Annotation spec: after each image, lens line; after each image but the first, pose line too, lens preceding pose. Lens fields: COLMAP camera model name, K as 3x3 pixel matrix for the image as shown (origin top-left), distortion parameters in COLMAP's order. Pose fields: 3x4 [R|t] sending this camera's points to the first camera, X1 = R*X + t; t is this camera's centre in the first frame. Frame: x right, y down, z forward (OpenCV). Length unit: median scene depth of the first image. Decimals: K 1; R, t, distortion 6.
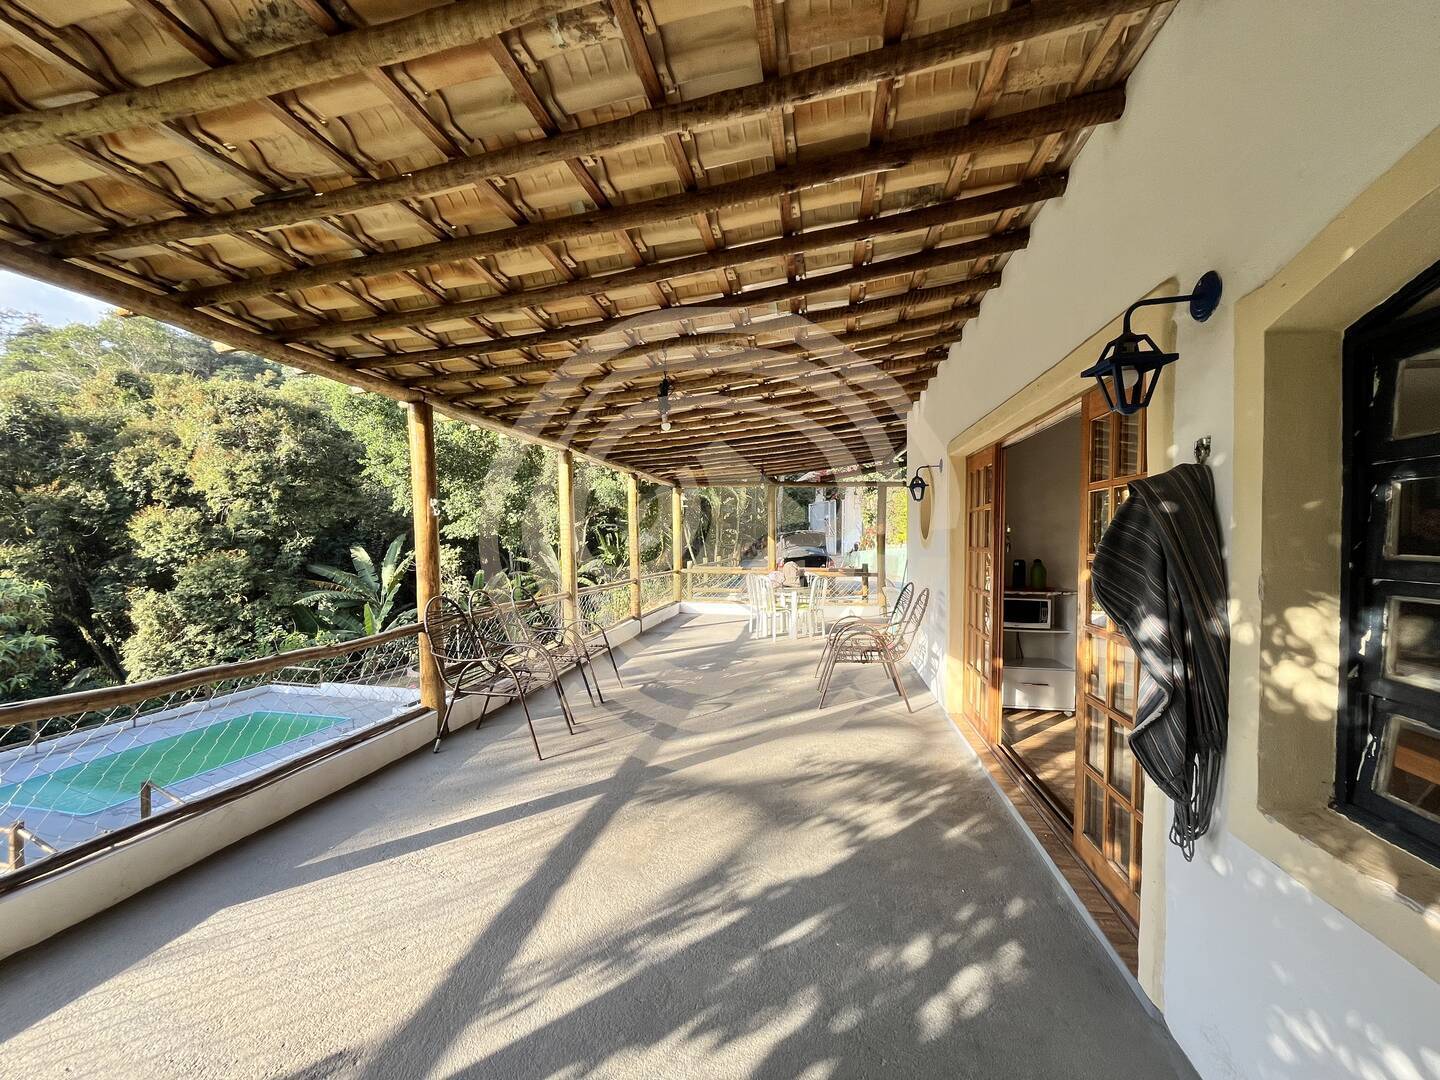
lens RADIAL K [[590.0, 0, 717.5], [0, 590.0, 542.8], [0, 0, 1]] dist [0.002074, -0.000515]
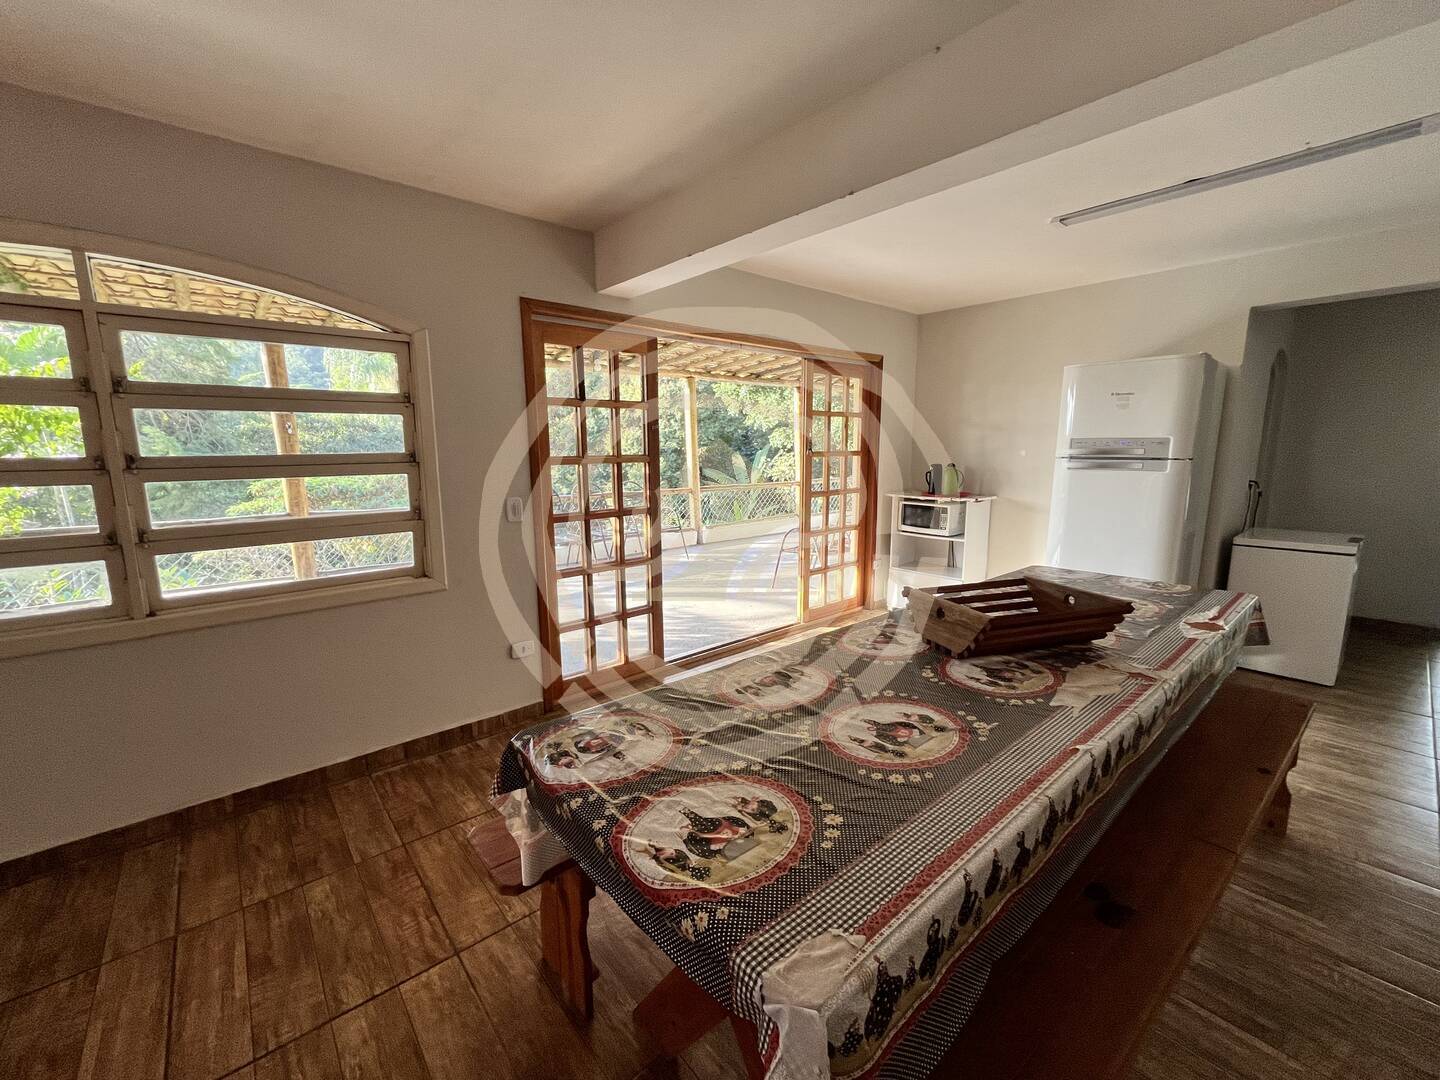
lens RADIAL K [[590.0, 0, 720.6], [0, 590.0, 543.1], [0, 0, 1]] dist [0.002074, -0.000515]
pose [[0.773553, 0.090584, -0.627224, 1.091559], [0.006897, 0.988470, 0.151262, 0.011682], [0.633694, -0.121335, 0.764009, 0.036864]]
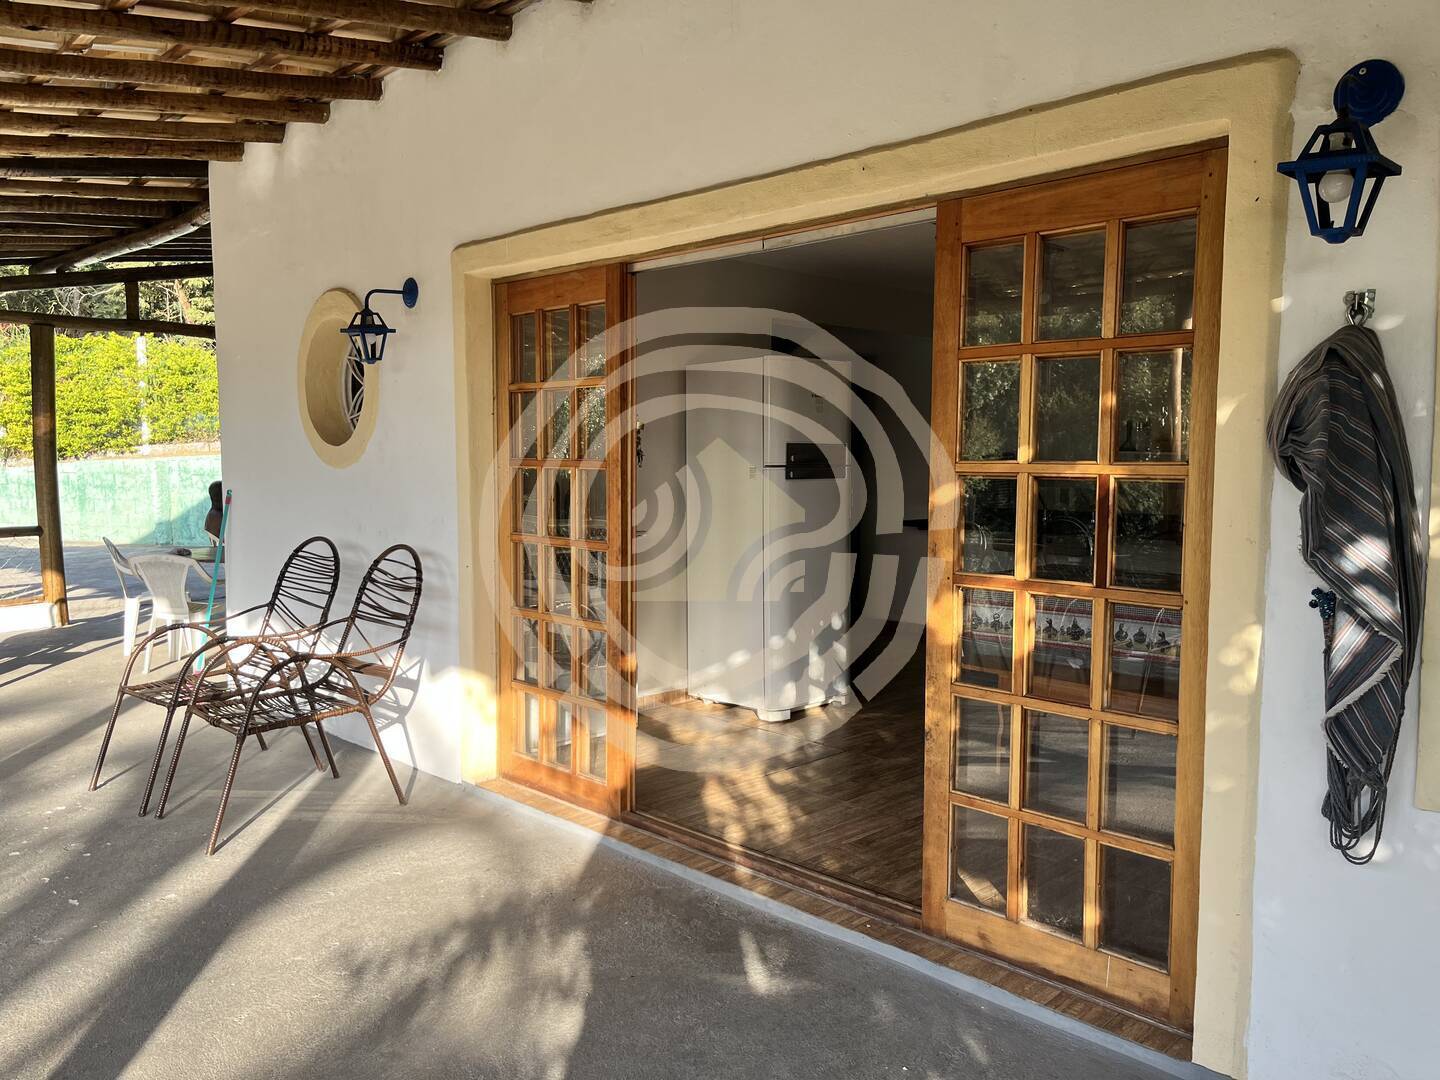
lens RADIAL K [[1091.9, 0, 720.6], [0, 1091.9, 554.5], [0, 0, 1]] dist [0.043519, -0.058575]
pose [[0.571001, -0.065519, 0.818330, -0.316741], [-0.001654, 0.996716, 0.080956, 0.016134], [-0.820947, -0.047580, 0.569018, 0.360772]]
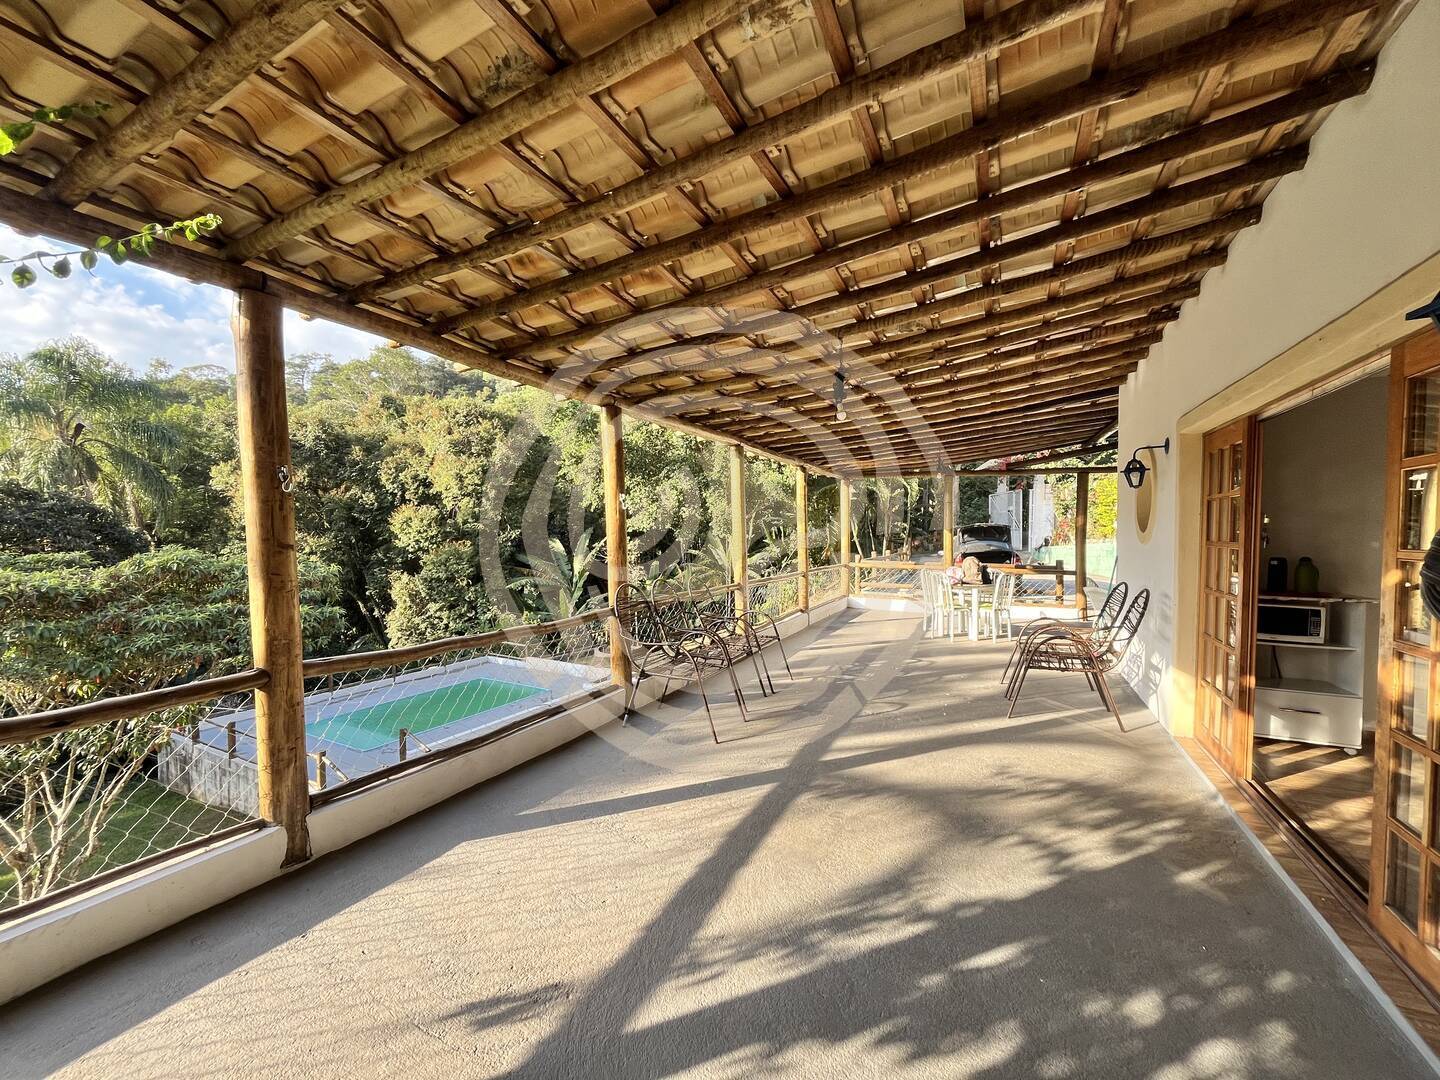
lens RADIAL K [[590.0, 0, 717.6], [0, 590.0, 542.7], [0, 0, 1]] dist [0.002074, -0.000515]
pose [[0.962198, 0.006701, -0.272267, -0.016784], [-0.003761, 0.999929, 0.011316, 0.002575], [0.272323, -0.009865, 0.962155, 0.003153]]
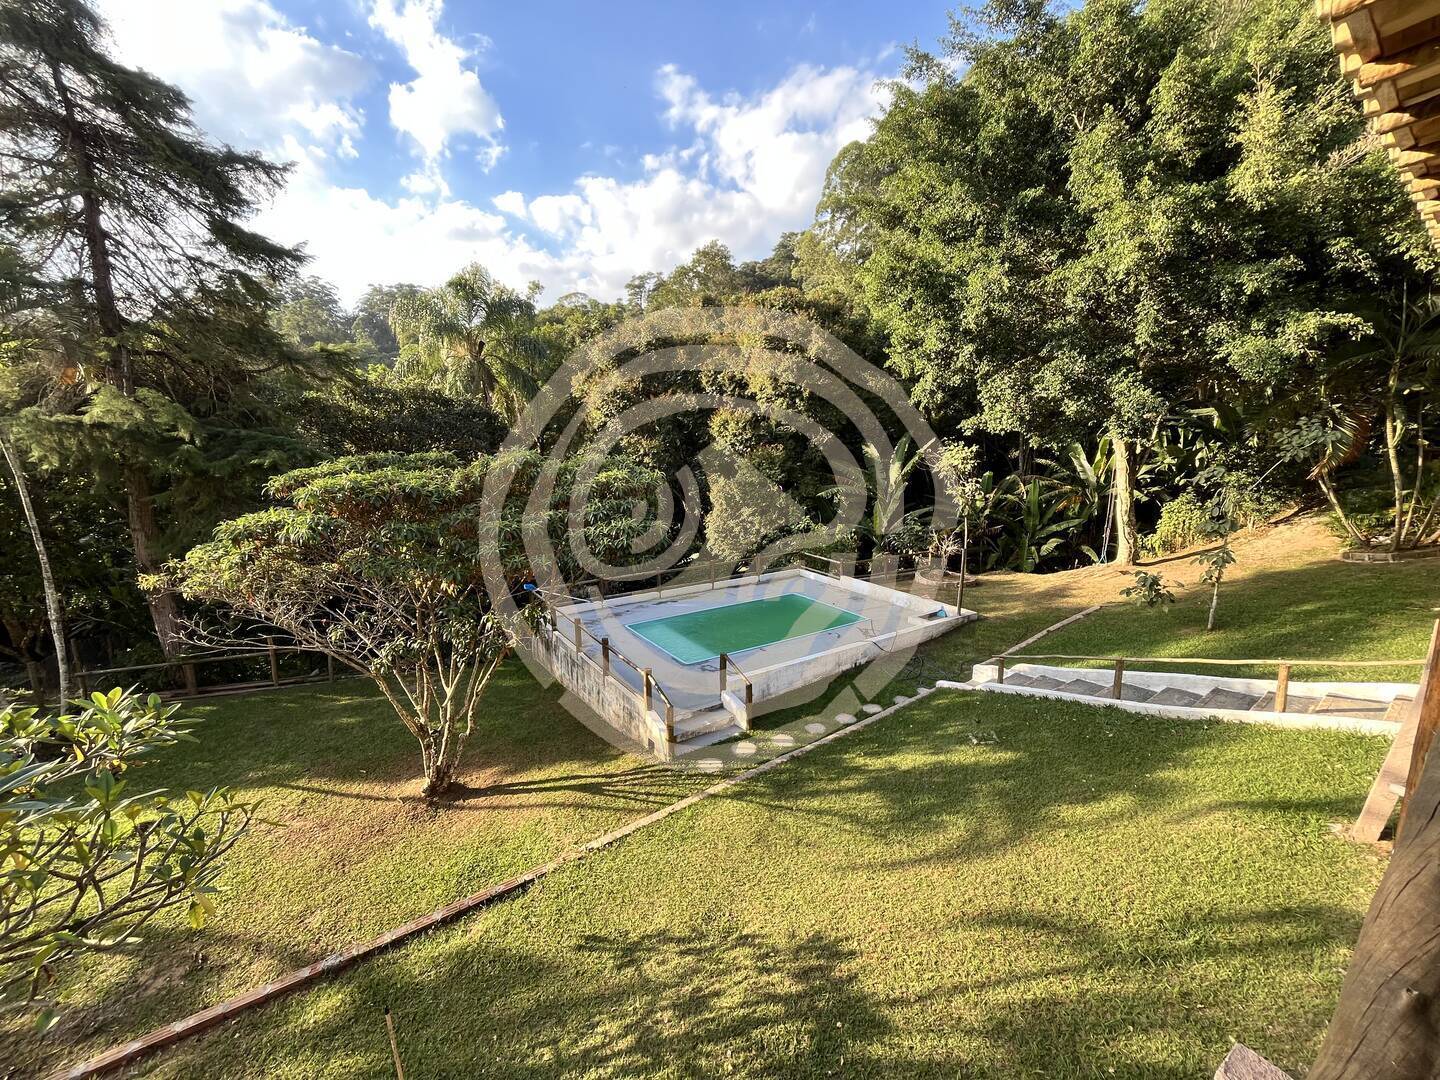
lens RADIAL K [[590.0, 0, 719.1], [0, 590.0, 541.0], [0, 0, 1]] dist [0.002074, -0.000515]
pose [[0.723248, 0.124498, -0.679274, -0.589793], [-0.009187, 0.985263, 0.170798, 0.011547], [0.690527, -0.117289, 0.713733, 0.547033]]
